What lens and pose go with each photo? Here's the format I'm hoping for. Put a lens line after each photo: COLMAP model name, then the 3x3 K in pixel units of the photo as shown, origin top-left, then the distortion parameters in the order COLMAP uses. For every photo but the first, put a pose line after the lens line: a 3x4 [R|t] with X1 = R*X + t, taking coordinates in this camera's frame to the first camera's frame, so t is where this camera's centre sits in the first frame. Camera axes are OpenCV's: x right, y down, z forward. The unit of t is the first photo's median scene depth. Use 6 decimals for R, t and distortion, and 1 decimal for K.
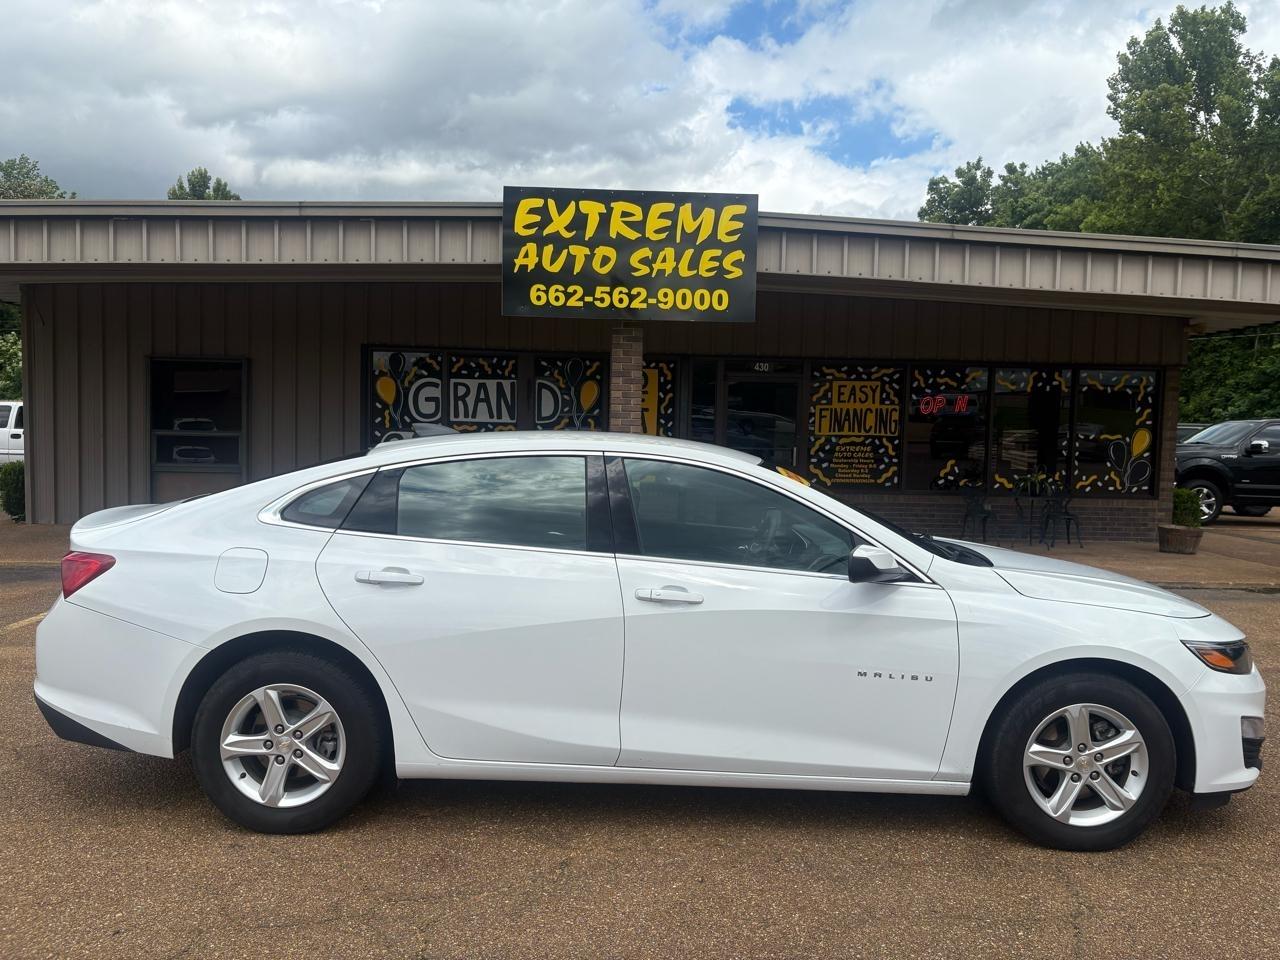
lens RADIAL K [[960.9, 0, 633.5], [0, 960.9, 486.6], [0, 0, 1]] dist [0.032948, -0.010241]
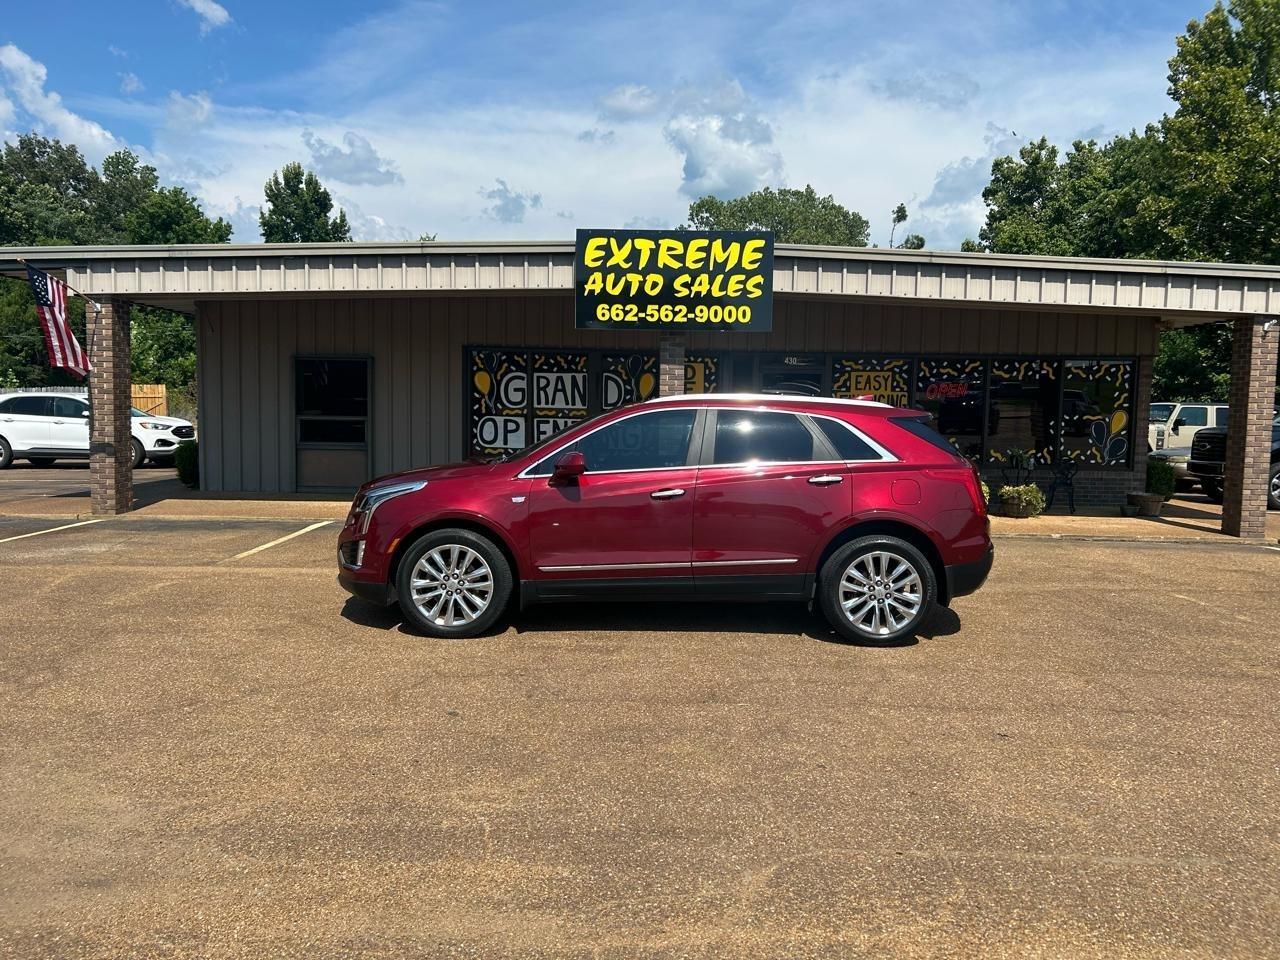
lens RADIAL K [[967.5, 0, 649.8], [0, 967.5, 480.4], [0, 0, 1]] dist [0.042075, -0.003636]
pose [[0.998166, -0.000467, -0.060541, 0.042539], [0.001512, 0.999851, 0.017215, 0.005118], [0.060524, -0.017275, 0.998017, -0.301640]]
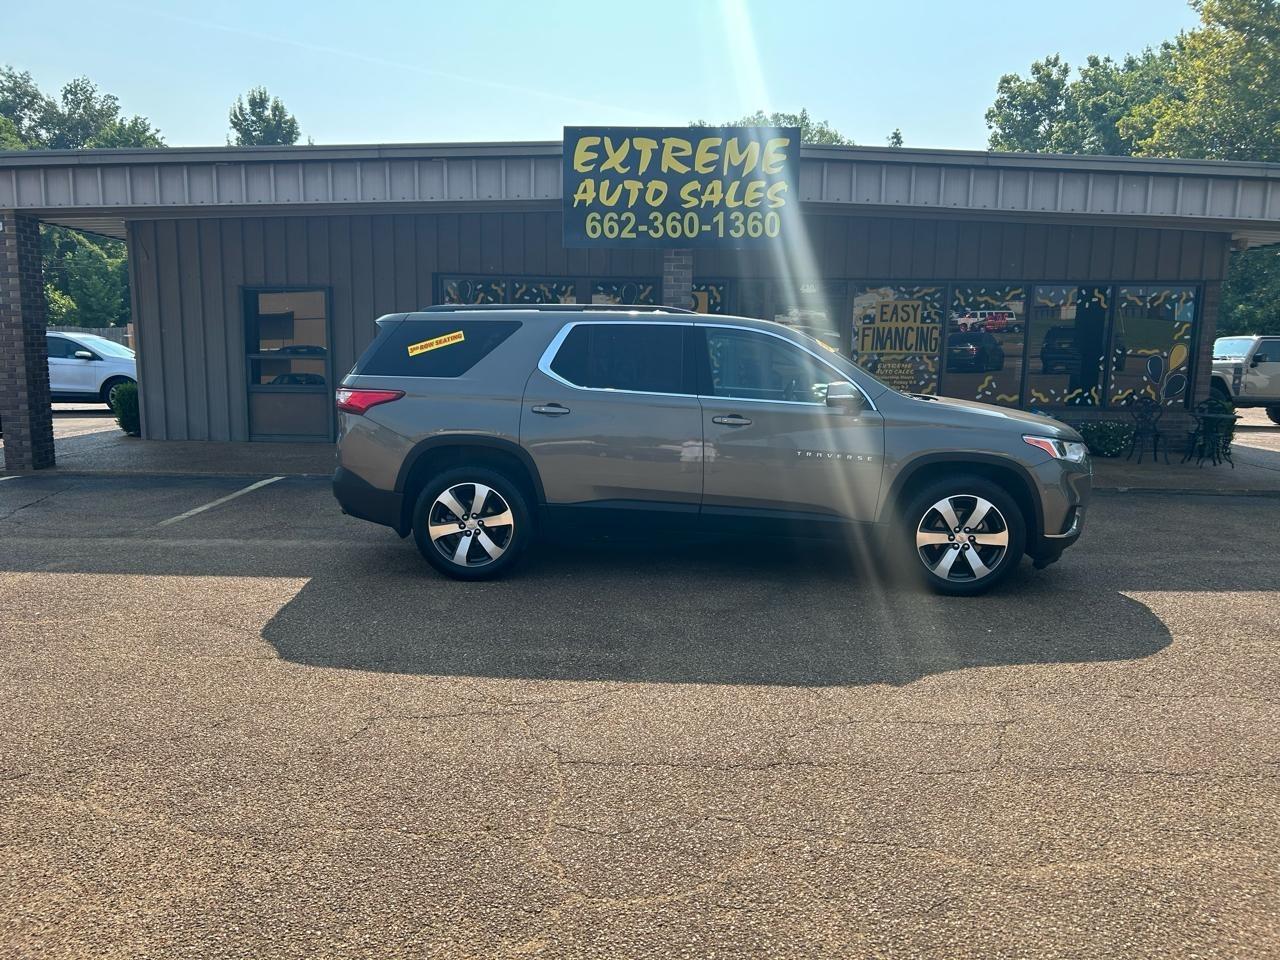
lens RADIAL K [[963.1, 0, 629.5], [0, 963.1, 484.5], [0, 0, 1]] dist [0.026551, 0.002396]
pose [[0.998140, -0.001476, -0.060950, 0.005004], [0.006542, 0.996528, 0.082996, 0.000440], [0.060616, -0.083240, 0.994684, -0.108178]]
